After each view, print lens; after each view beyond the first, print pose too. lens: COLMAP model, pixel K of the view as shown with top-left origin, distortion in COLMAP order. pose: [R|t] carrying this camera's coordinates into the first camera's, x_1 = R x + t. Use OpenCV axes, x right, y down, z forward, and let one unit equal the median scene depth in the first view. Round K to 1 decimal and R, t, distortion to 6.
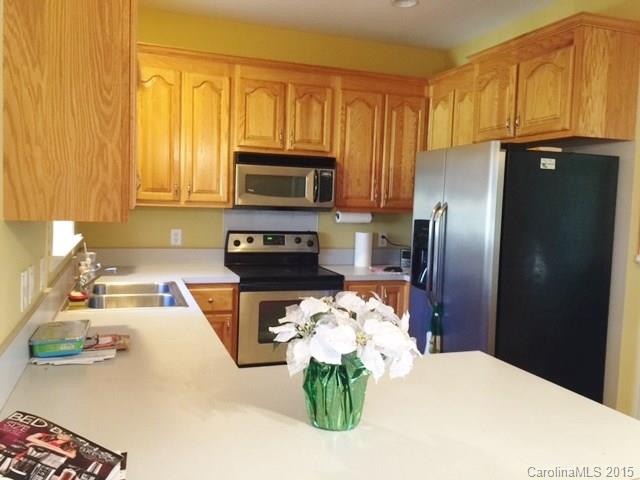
lens RADIAL K [[546.1, 0, 319.9], [0, 546.1, 237.1], [0, 0, 1]] dist [0.059886, -0.073110]
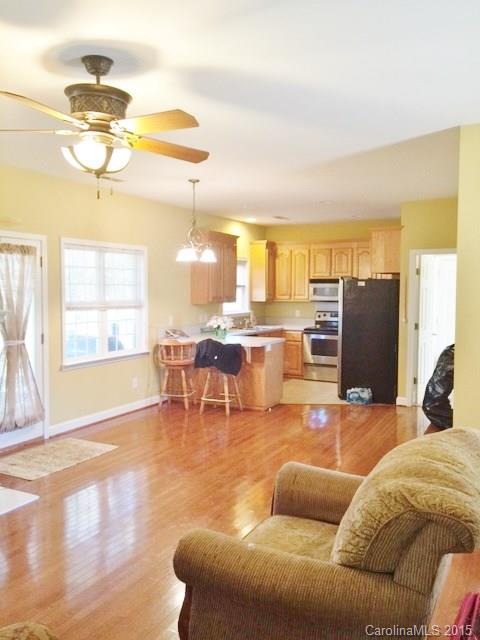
lens RADIAL K [[546.1, 0, 240.0], [0, 546.1, 314.5], [0, 0, 1]] dist [0.059886, -0.073110]
pose [[0.682232, 0.007362, -0.731098, 1.425833], [-0.033005, 0.999240, -0.020737, 0.067340], [0.730390, 0.038278, 0.681957, -0.909546]]
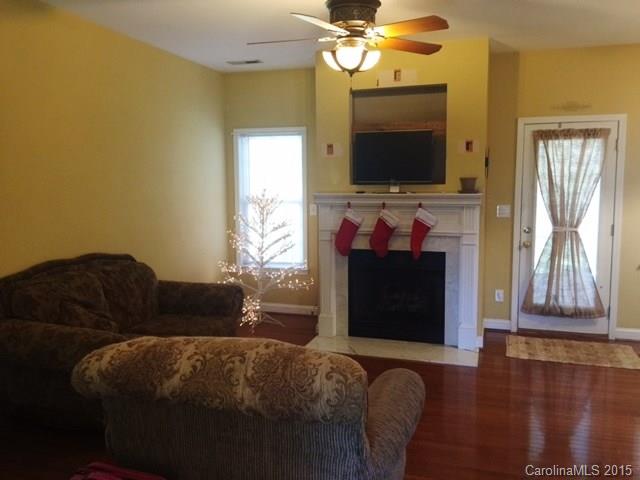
lens RADIAL K [[546.1, 0, 316.9], [0, 546.1, 241.2], [0, 0, 1]] dist [0.059886, -0.073110]
pose [[-0.606807, 0.054866, -0.792953, 1.487860], [-0.070350, 0.989992, 0.122335, 0.035123], [0.791730, 0.130018, -0.596875, -0.119719]]
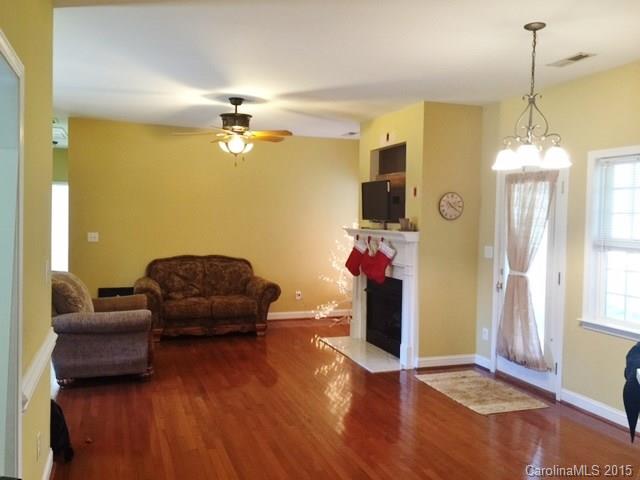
lens RADIAL K [[546.1, 0, 316.1], [0, 546.1, 239.2], [0, 0, 1]] dist [0.059886, -0.073110]
pose [[-0.998418, -0.055655, -0.008009, 0.616734], [-0.056192, 0.992712, 0.106611, -0.058995], [0.002018, 0.106892, -0.994269, 0.788501]]
